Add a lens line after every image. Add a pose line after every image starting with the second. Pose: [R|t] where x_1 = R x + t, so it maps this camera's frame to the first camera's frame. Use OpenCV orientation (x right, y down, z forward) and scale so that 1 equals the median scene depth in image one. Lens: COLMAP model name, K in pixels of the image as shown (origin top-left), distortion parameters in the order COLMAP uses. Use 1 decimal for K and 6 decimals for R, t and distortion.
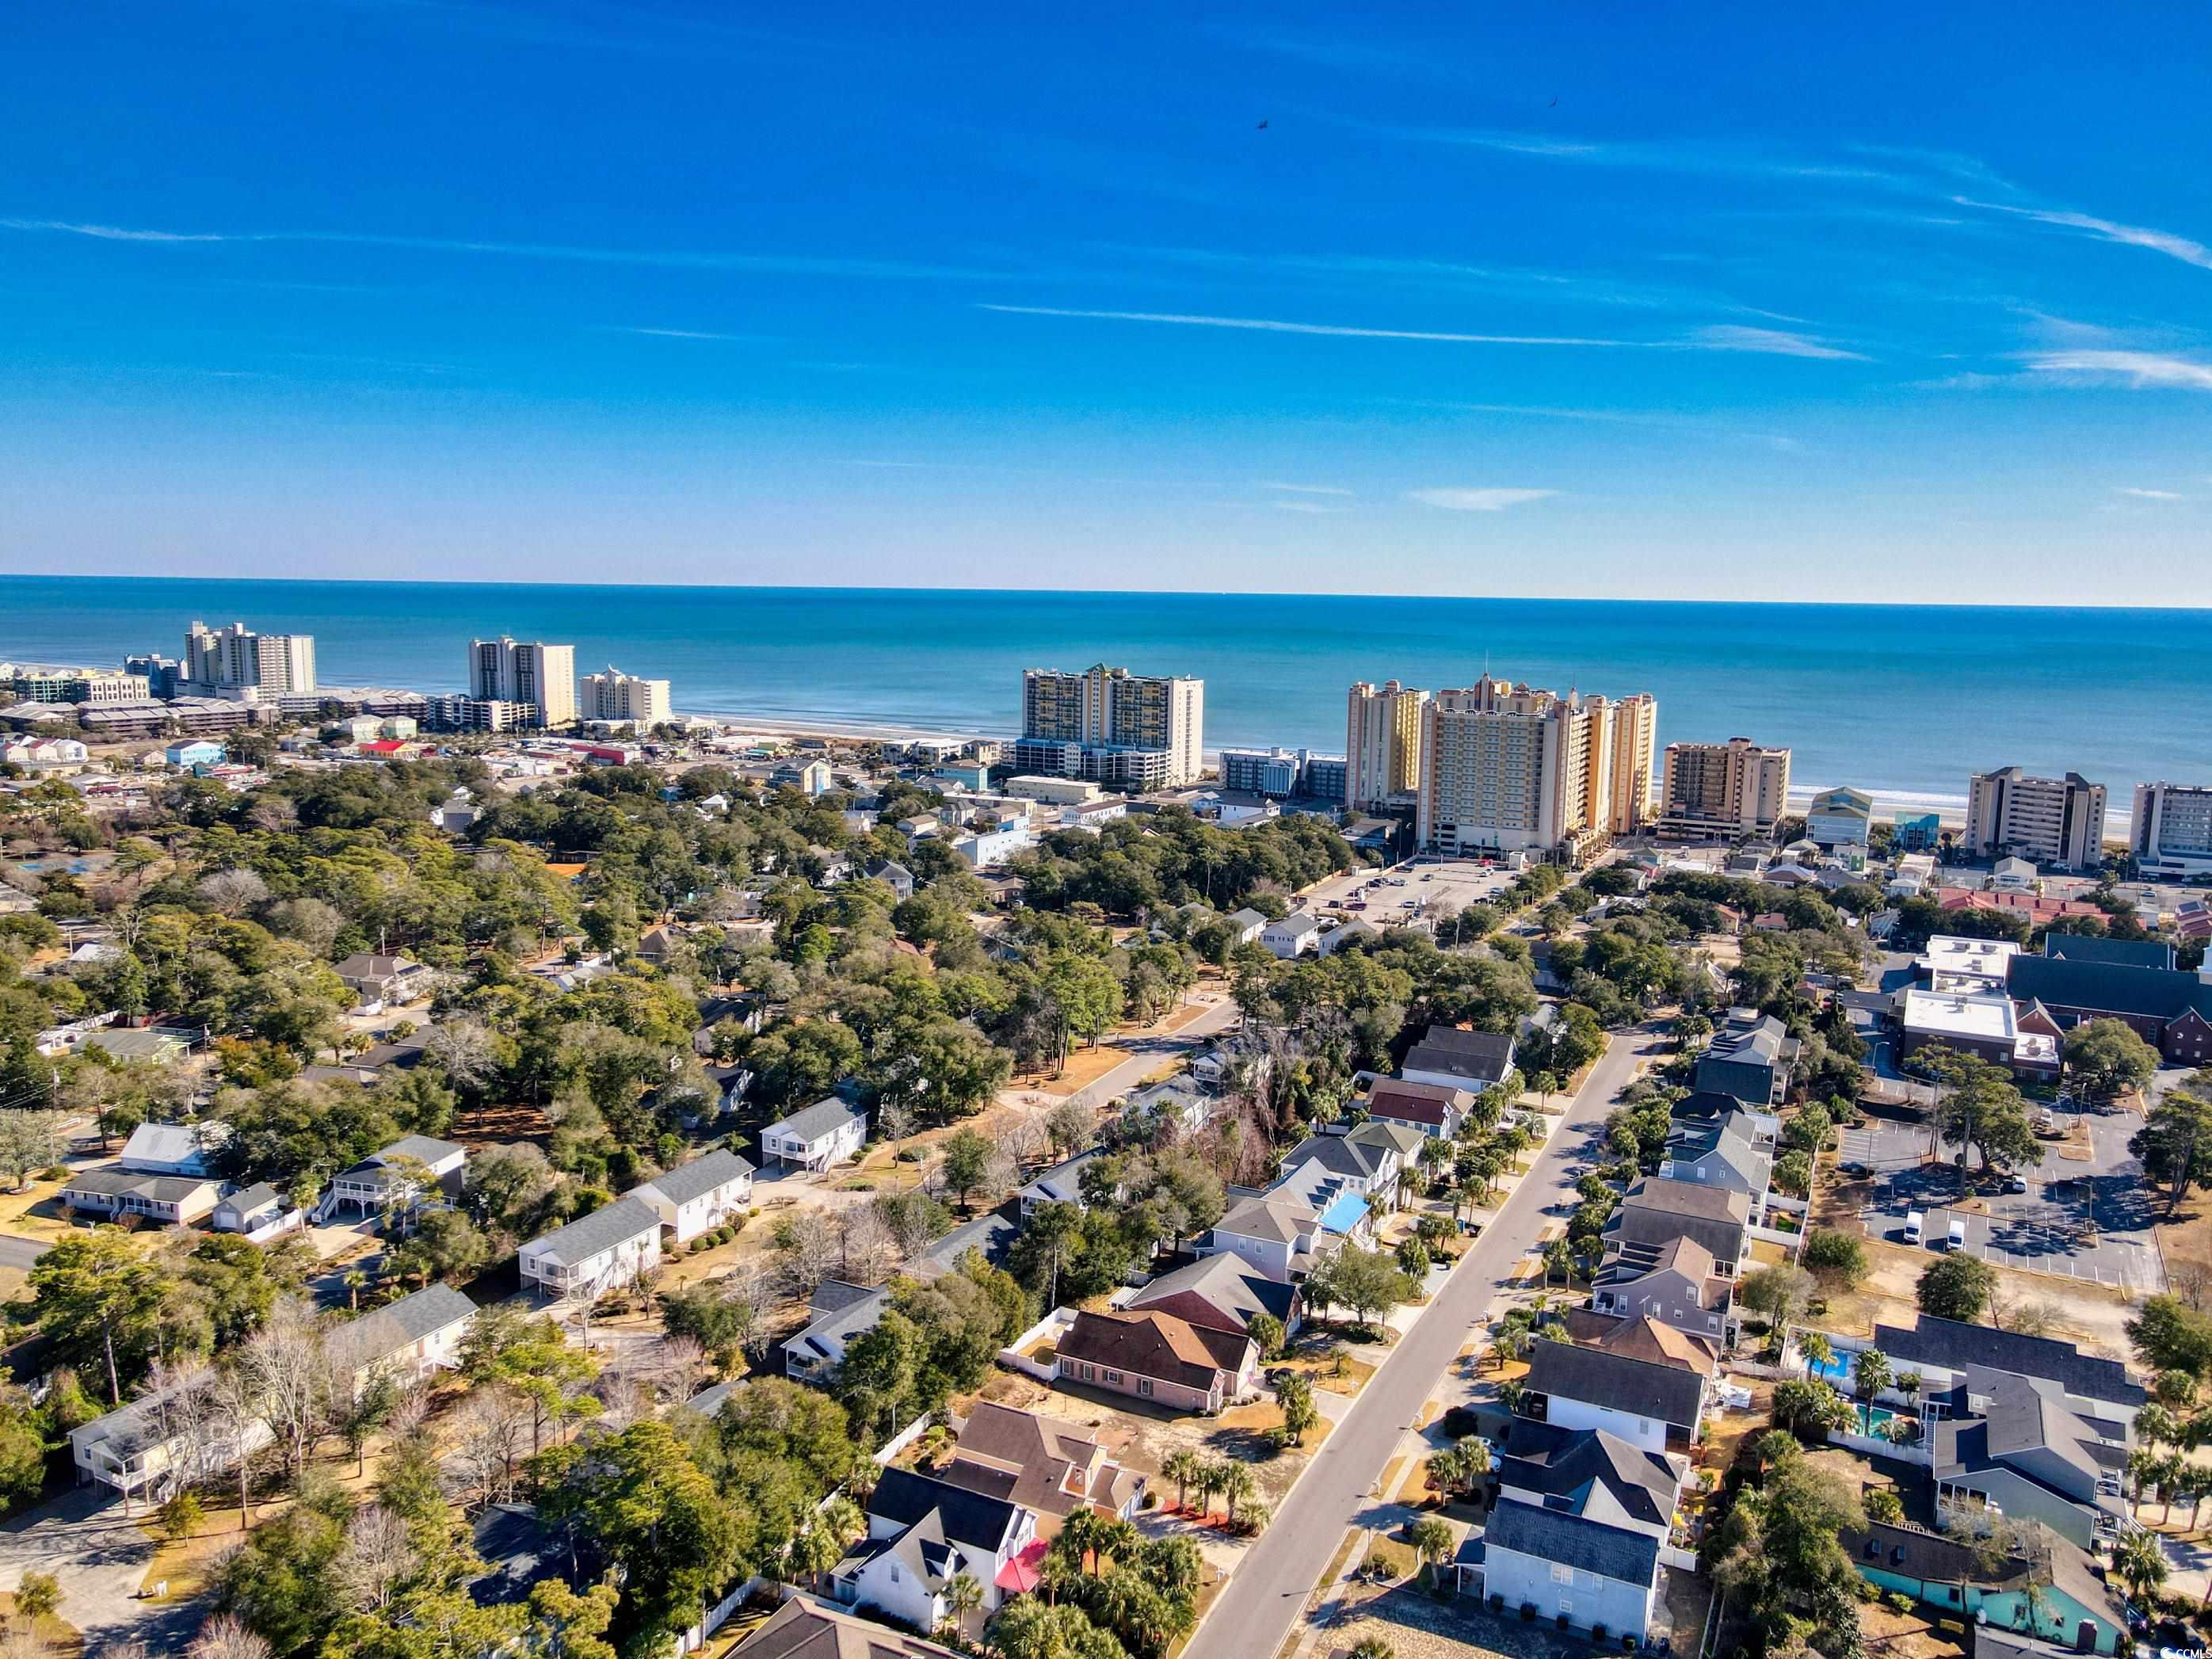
lens RADIAL K [[1613.7, 0, 1106.0], [0, 1613.7, 829.5], [0, 0, 1]] dist [-0.011040, 0.046550]
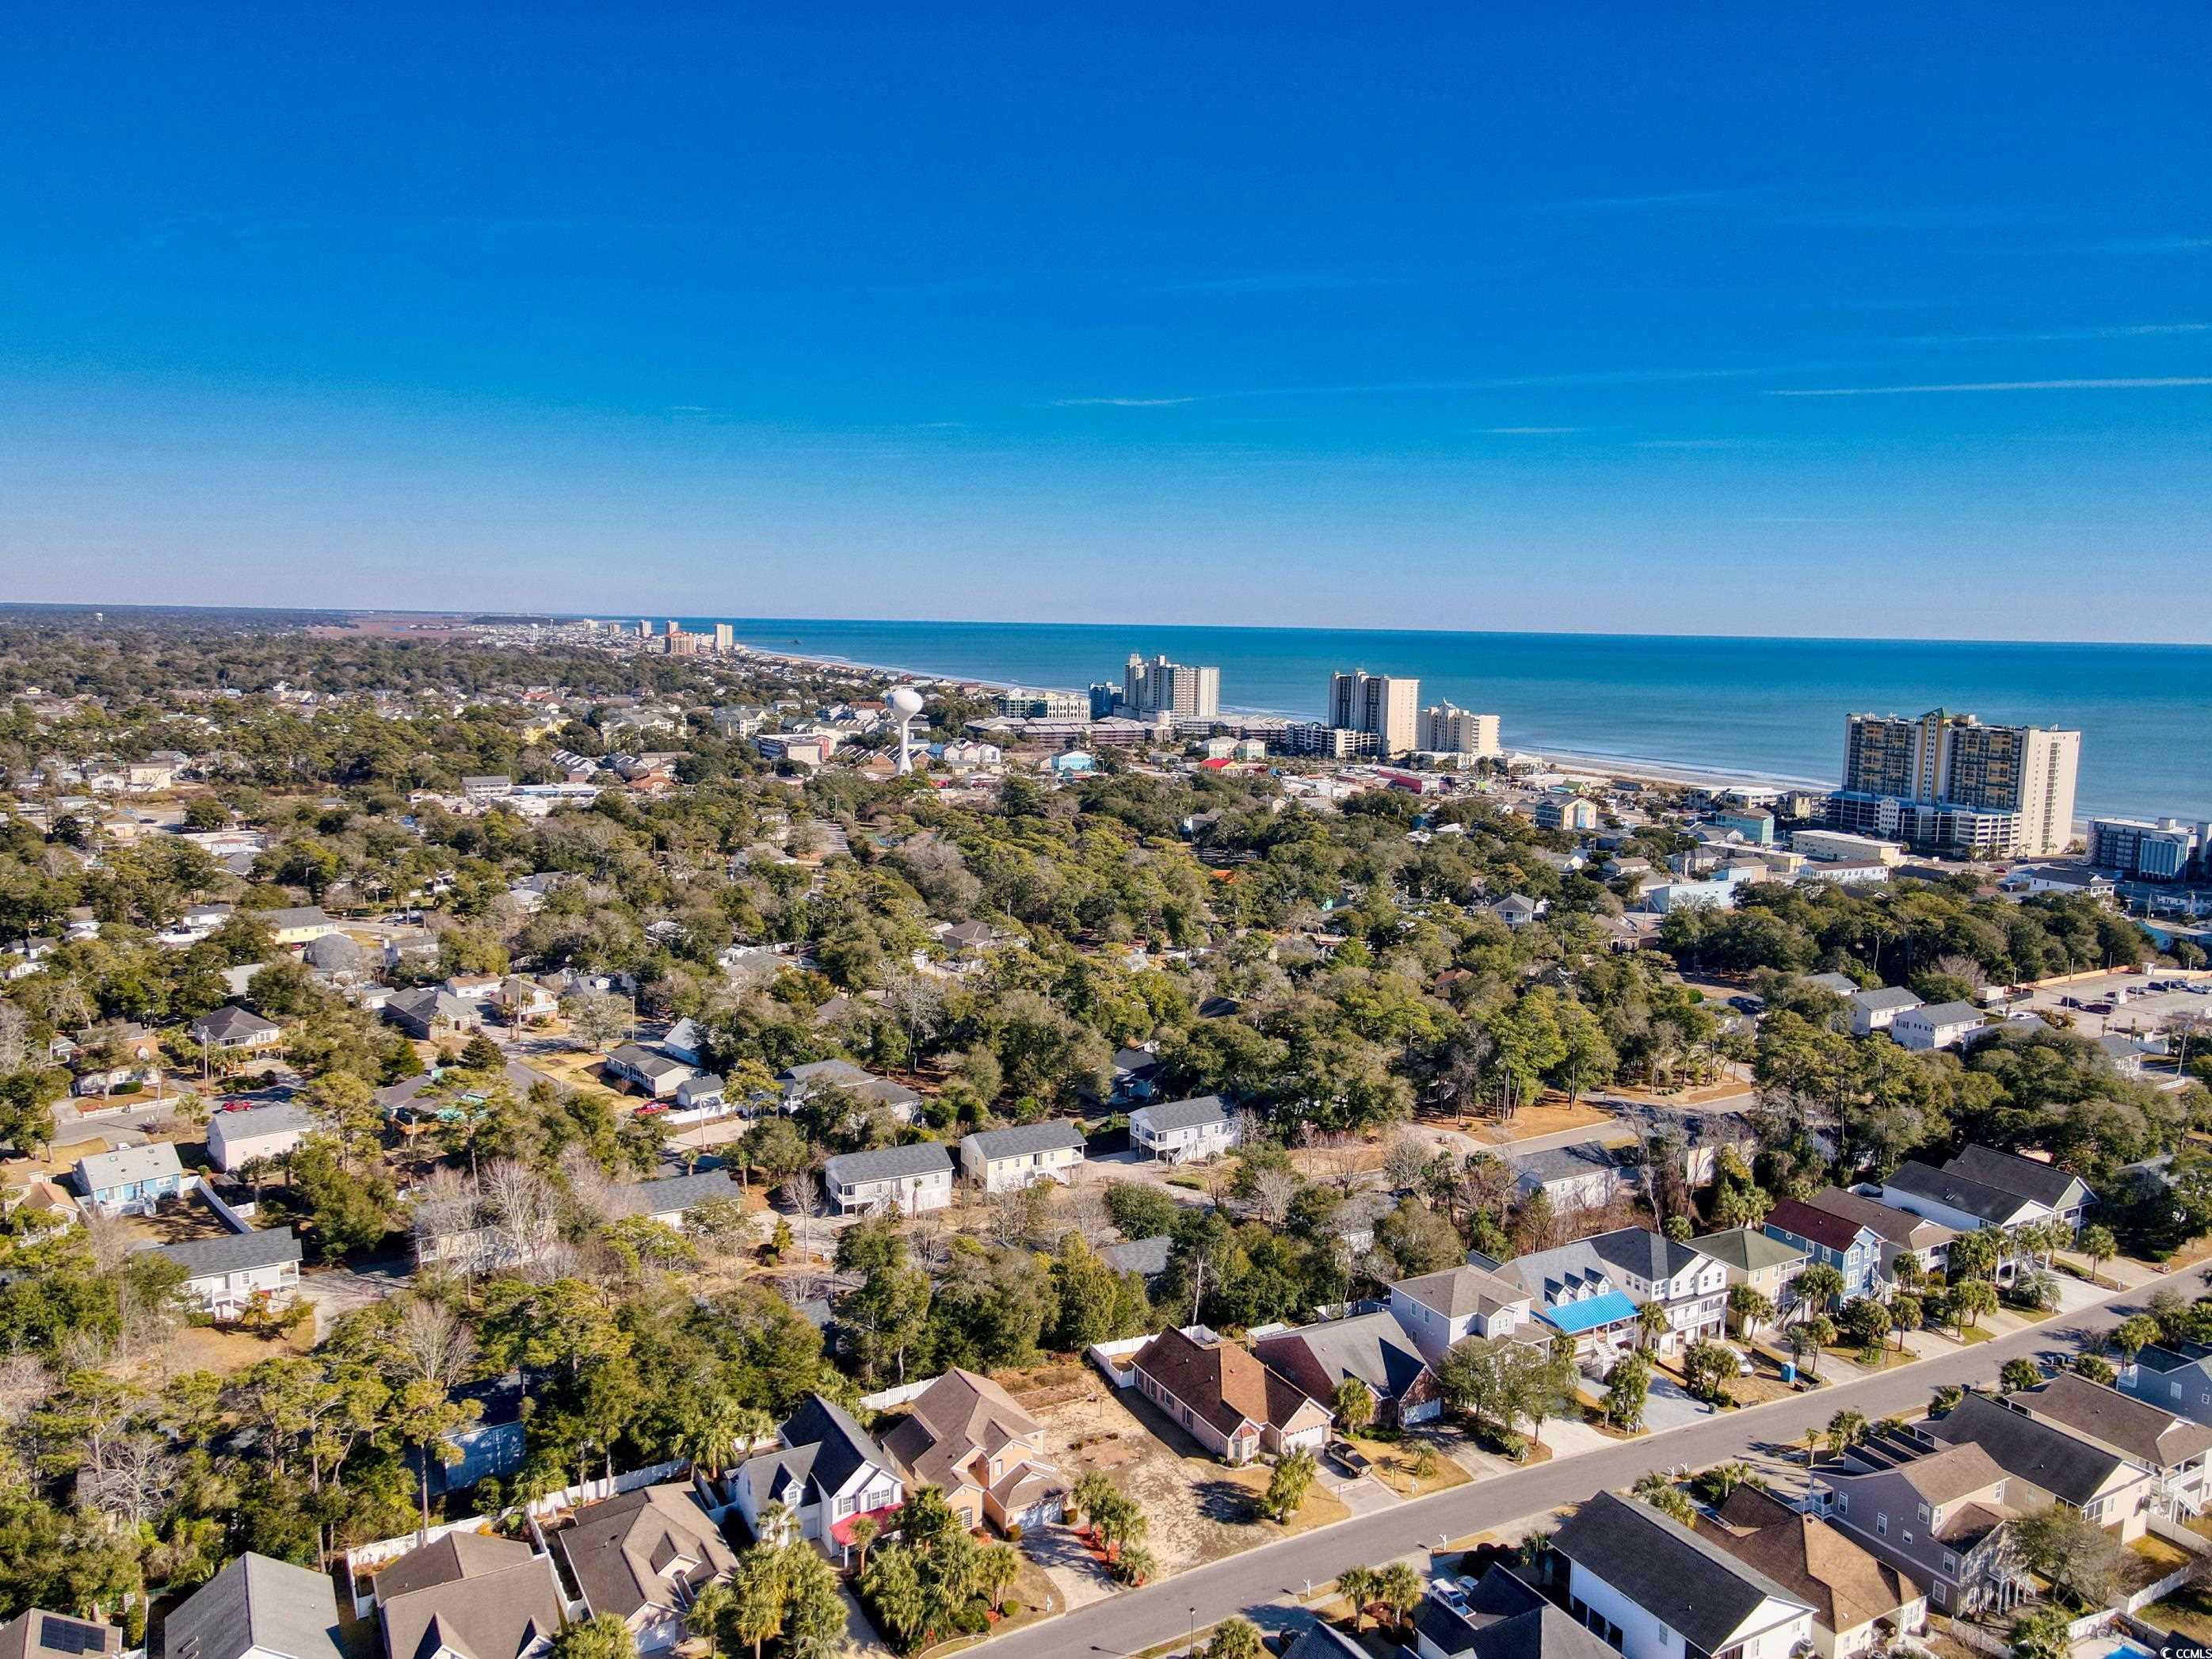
lens RADIAL K [[1613.7, 0, 1106.0], [0, 1613.7, 829.5], [0, 0, 1]] dist [-0.011040, 0.046550]
pose [[0.829526, 0.072677, -0.553719, 0.274942], [-0.089284, 0.996002, -0.003028, 0.009504], [0.551285, 0.051950, 0.832698, 0.107633]]
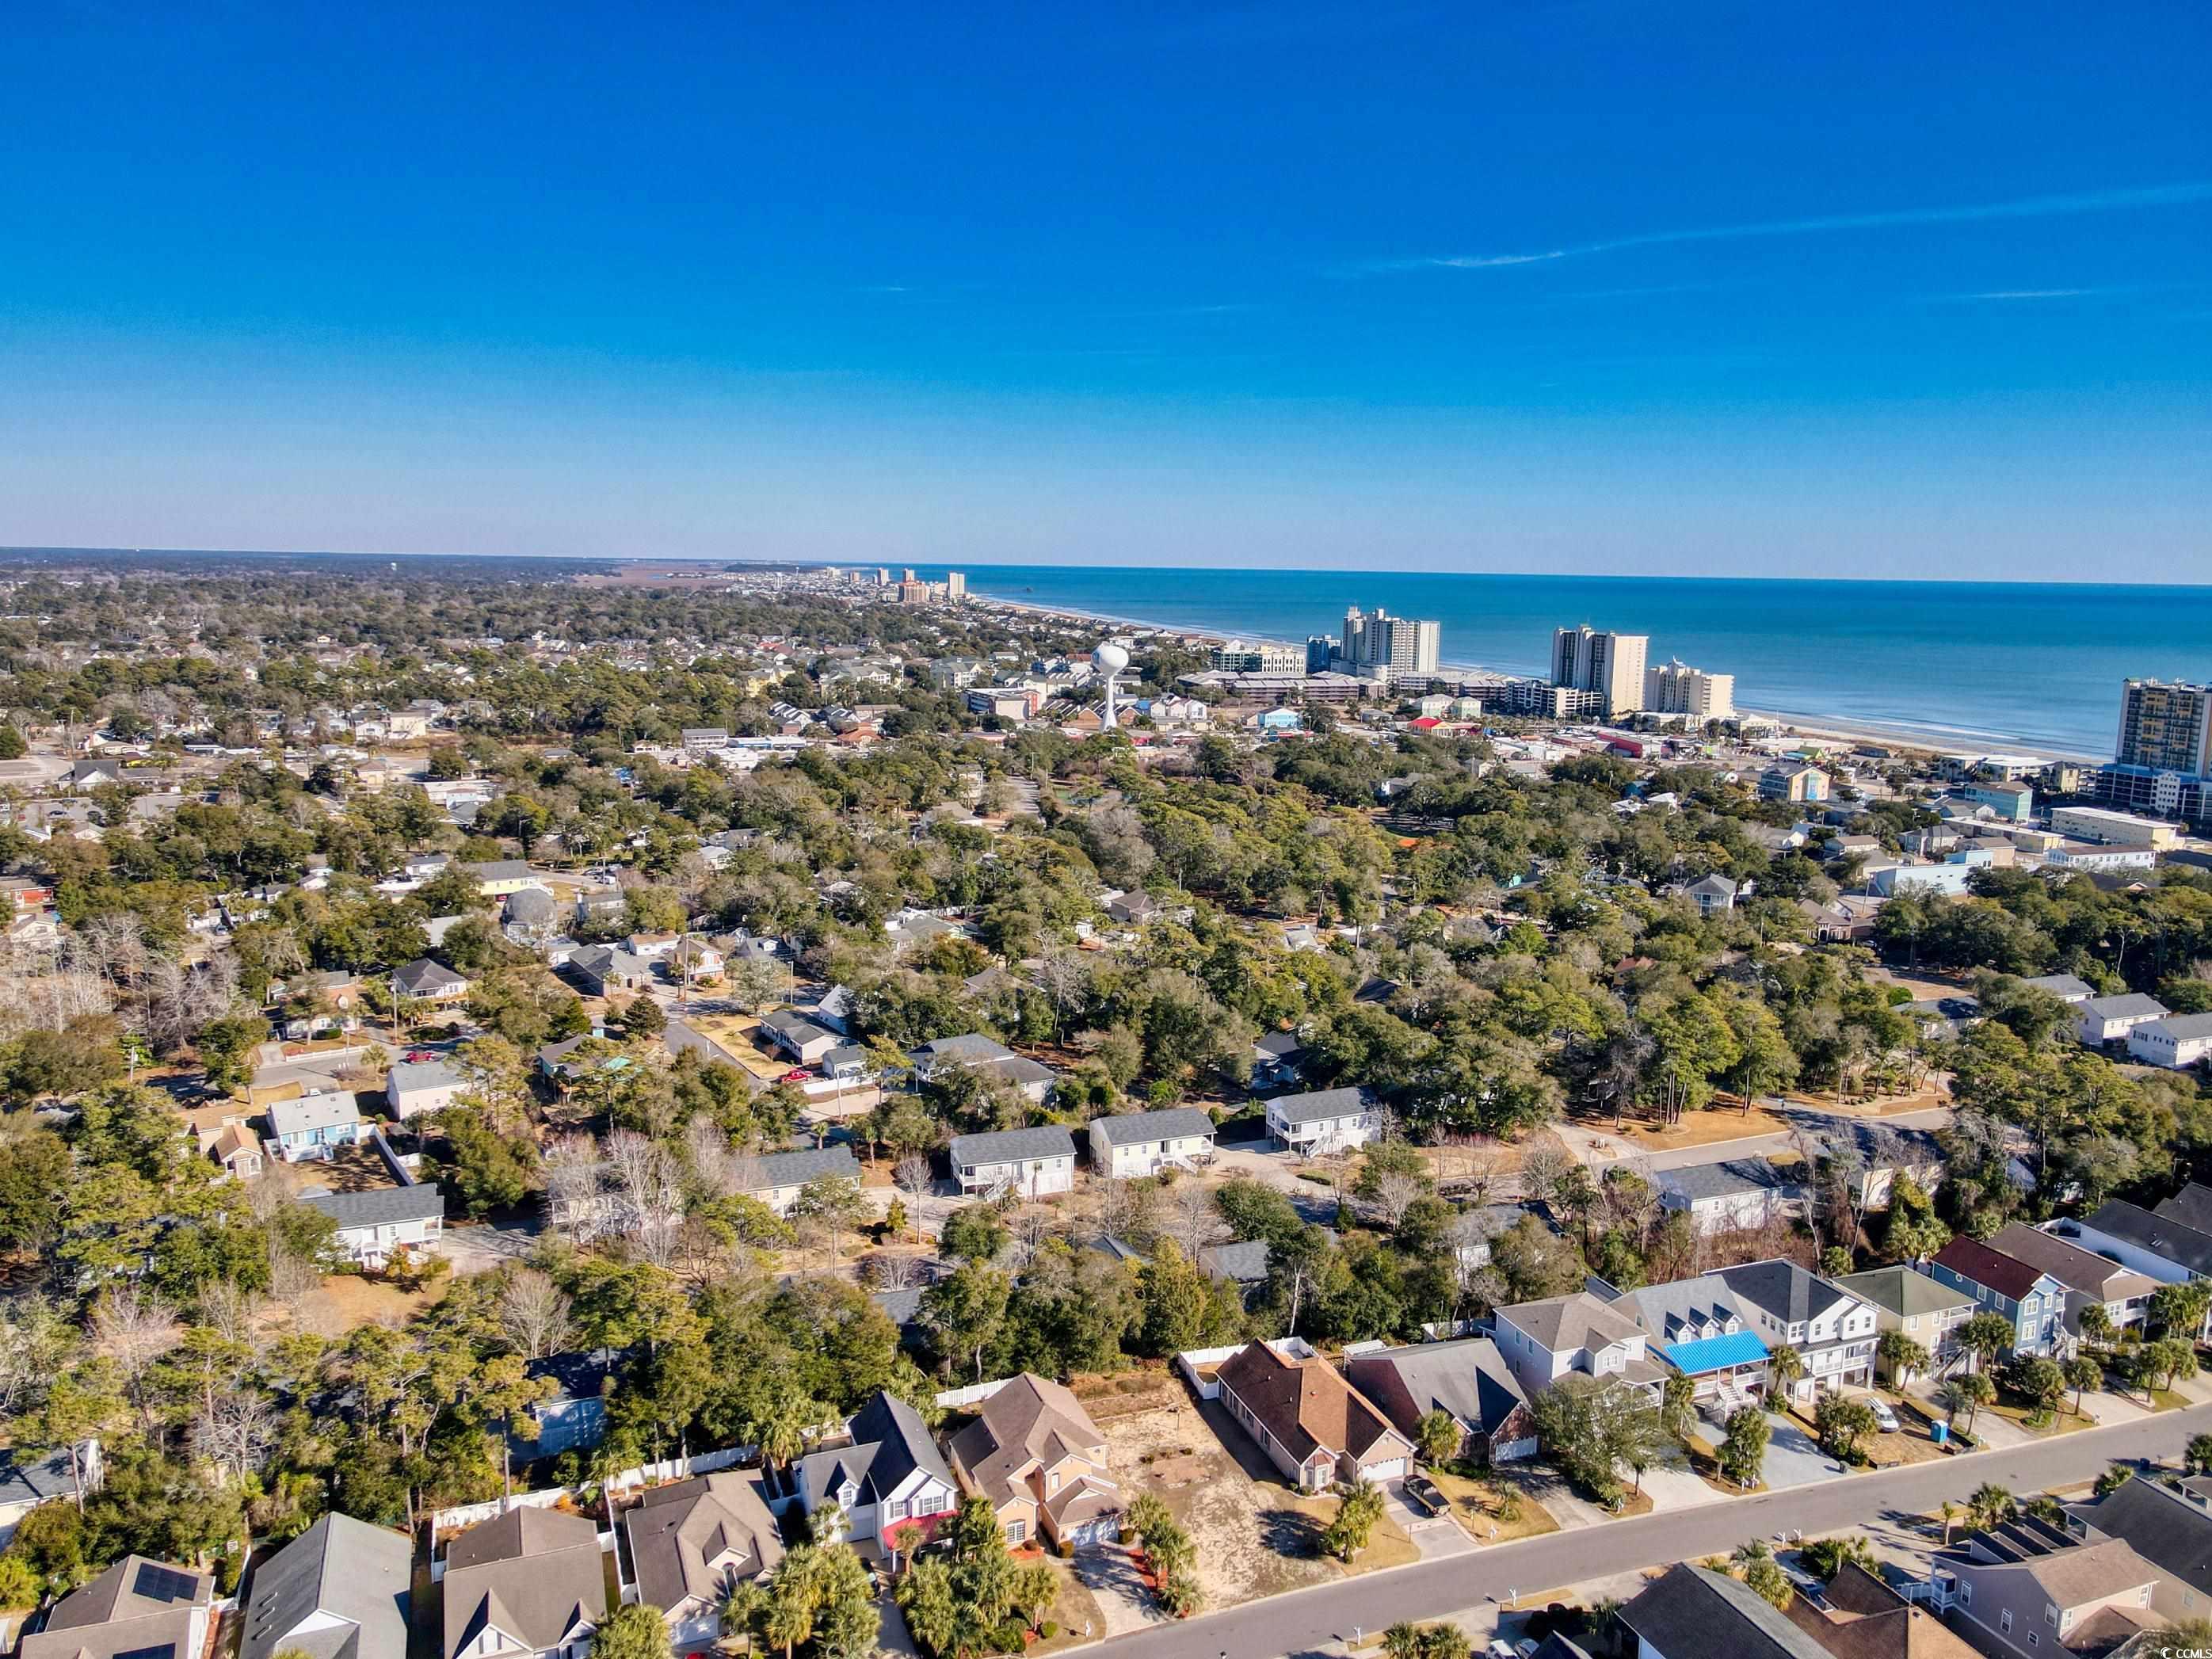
lens RADIAL K [[1613.7, 0, 1106.0], [0, 1613.7, 829.5], [0, 0, 1]] dist [-0.011040, 0.046550]
pose [[0.741255, 0.107594, -0.662544, 0.300787], [-0.105753, 0.993462, 0.043018, -0.012095], [0.662840, 0.038178, 0.747787, 0.148140]]
